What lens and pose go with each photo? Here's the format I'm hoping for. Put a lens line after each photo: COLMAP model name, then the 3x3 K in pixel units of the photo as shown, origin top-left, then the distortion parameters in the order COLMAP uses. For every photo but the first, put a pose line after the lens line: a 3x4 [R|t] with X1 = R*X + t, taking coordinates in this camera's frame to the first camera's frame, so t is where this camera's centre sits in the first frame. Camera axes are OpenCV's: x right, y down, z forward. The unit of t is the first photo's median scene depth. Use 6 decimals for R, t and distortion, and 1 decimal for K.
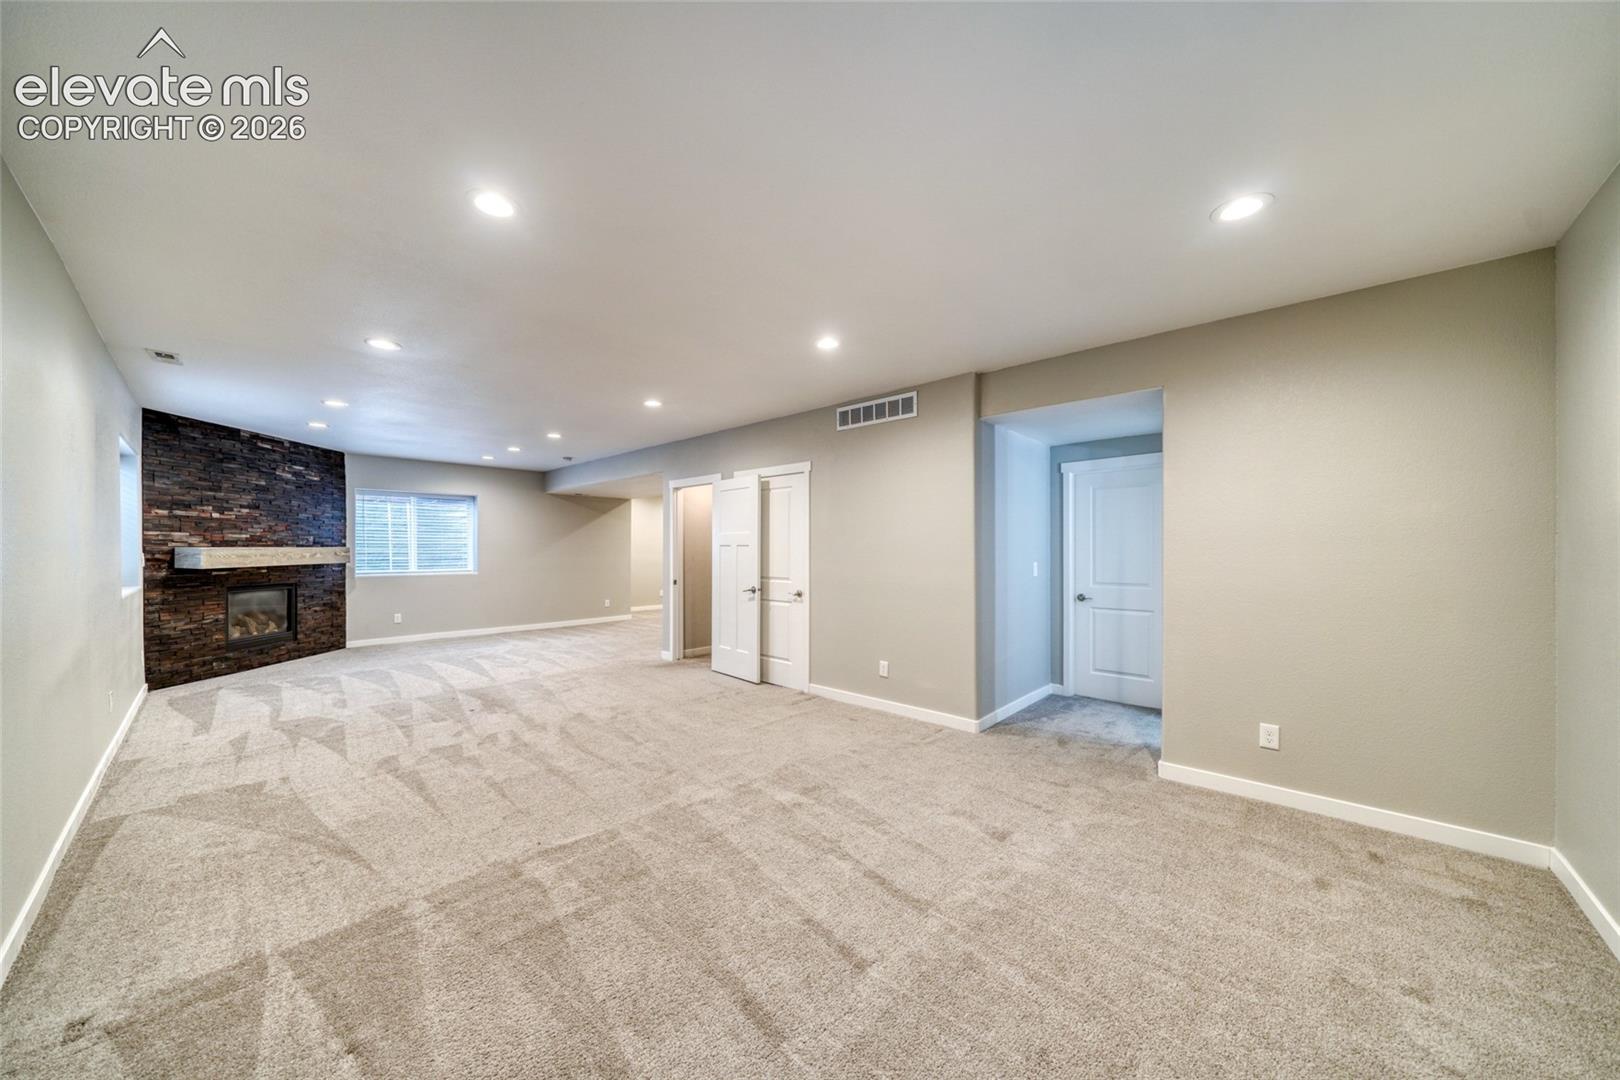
lens RADIAL K [[549.8, 0, 811.9], [0, 549.8, 548.0], [0, 0, 1]] dist [-0.015899, 0.000333]
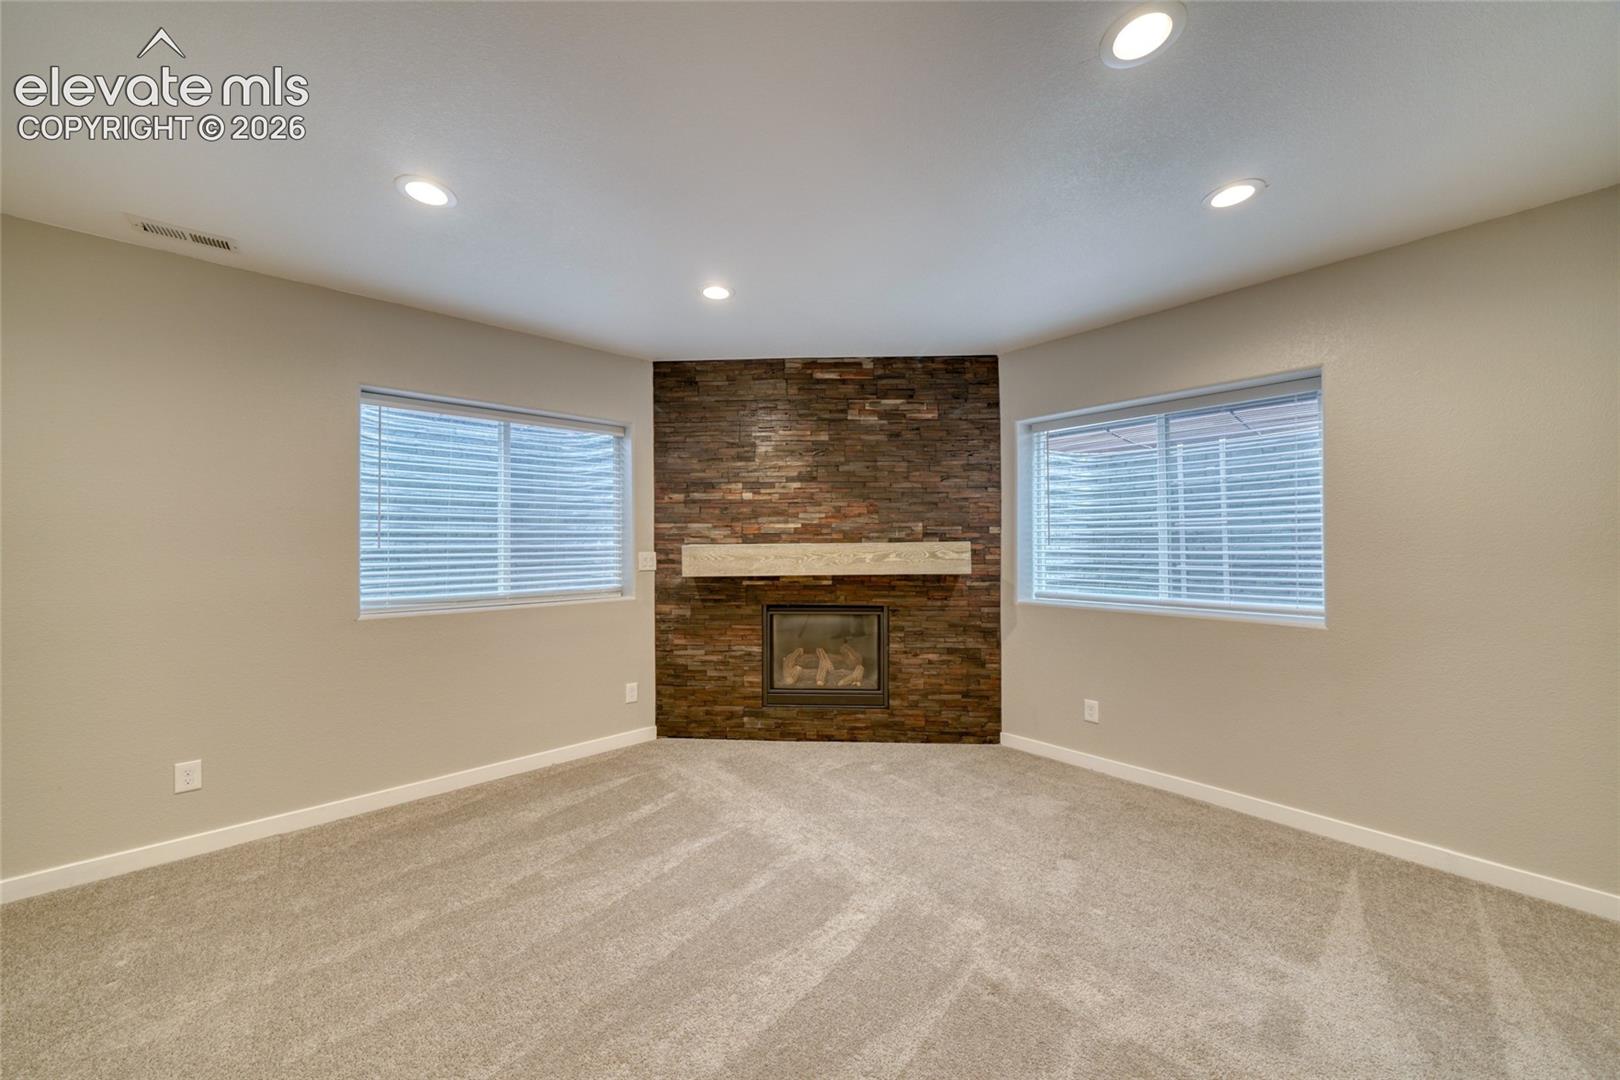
lens RADIAL K [[549.8, 0, 811.9], [0, 549.8, 543.2], [0, 0, 1]] dist [-0.015899, 0.000333]
pose [[-0.104020, -0.008071, -0.994542, -0.408073], [0.006050, 0.999943, -0.008748, 0.003819], [0.994557, -0.006927, -0.103965, 1.066225]]
